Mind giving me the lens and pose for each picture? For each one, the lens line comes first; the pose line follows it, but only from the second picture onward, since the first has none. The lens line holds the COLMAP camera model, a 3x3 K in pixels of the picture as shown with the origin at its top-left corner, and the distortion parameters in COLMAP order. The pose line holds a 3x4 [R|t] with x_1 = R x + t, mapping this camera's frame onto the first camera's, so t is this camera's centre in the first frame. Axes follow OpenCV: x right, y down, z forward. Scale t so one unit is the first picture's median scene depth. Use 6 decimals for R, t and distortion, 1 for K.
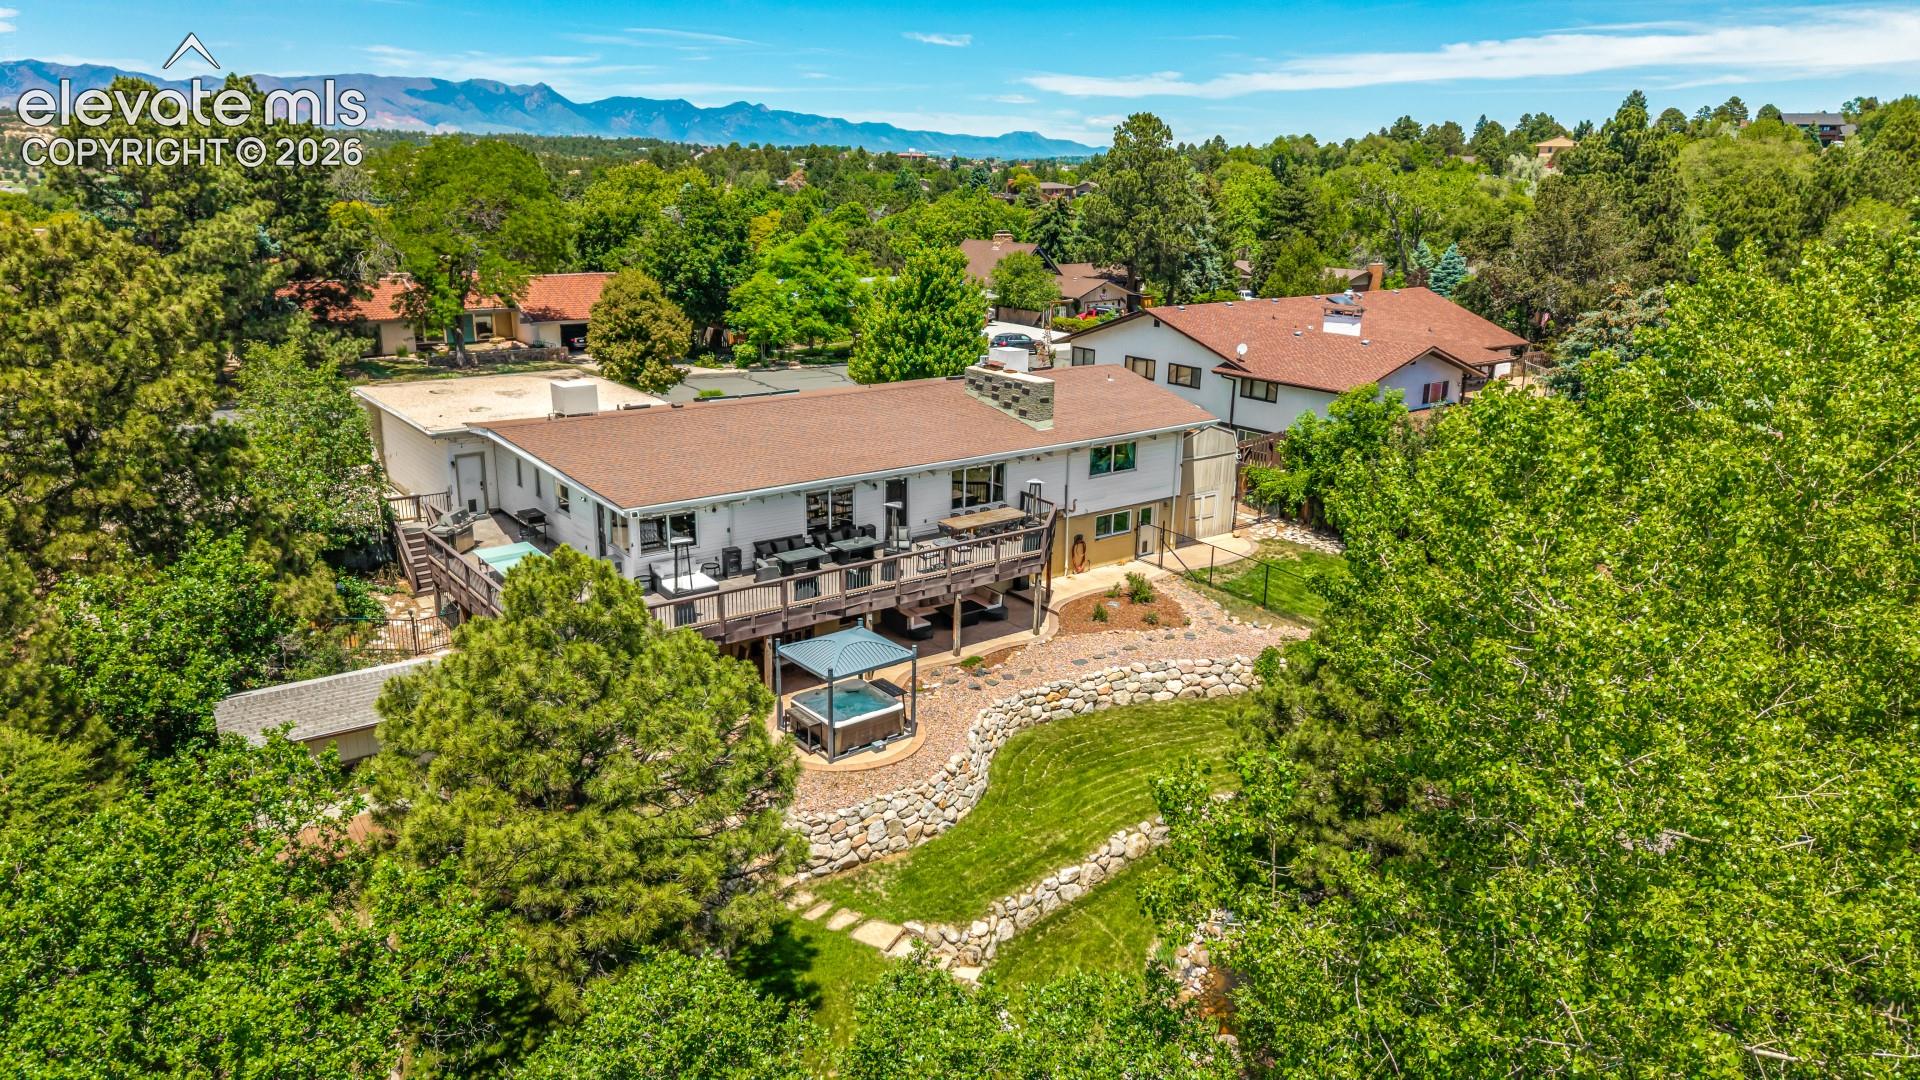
lens RADIAL K [[1307.5, 0, 960.0], [0, 1307.5, 540.0], [0, 0, 1]] dist [-0.004266, -0.002209]
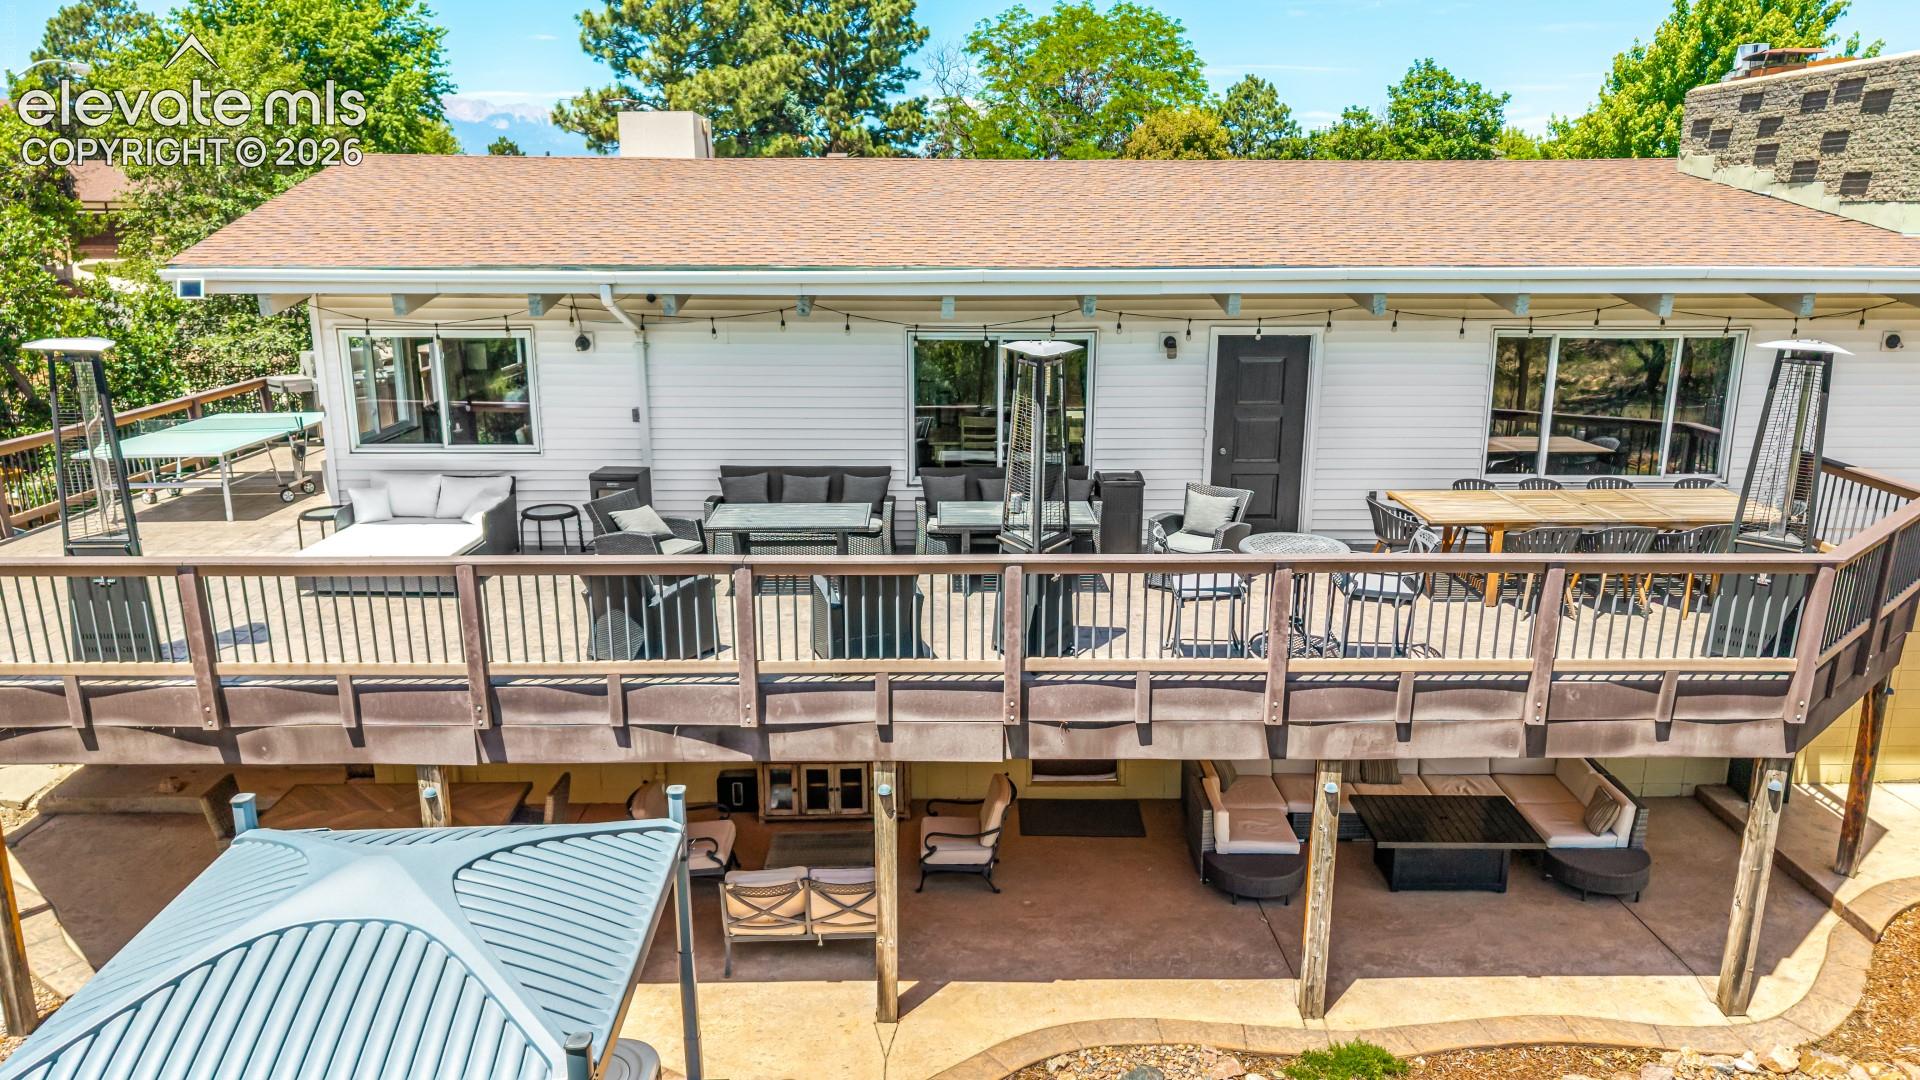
lens RADIAL K [[1307.5, 0, 960.0], [0, 1307.5, 540.0], [0, 0, 1]] dist [-0.004266, -0.002209]
pose [[0.803792, 0.133816, -0.579665, 0.071596], [-0.156980, 0.987548, 0.010300, 0.007615], [0.573826, 0.082716, 0.814789, 0.718406]]
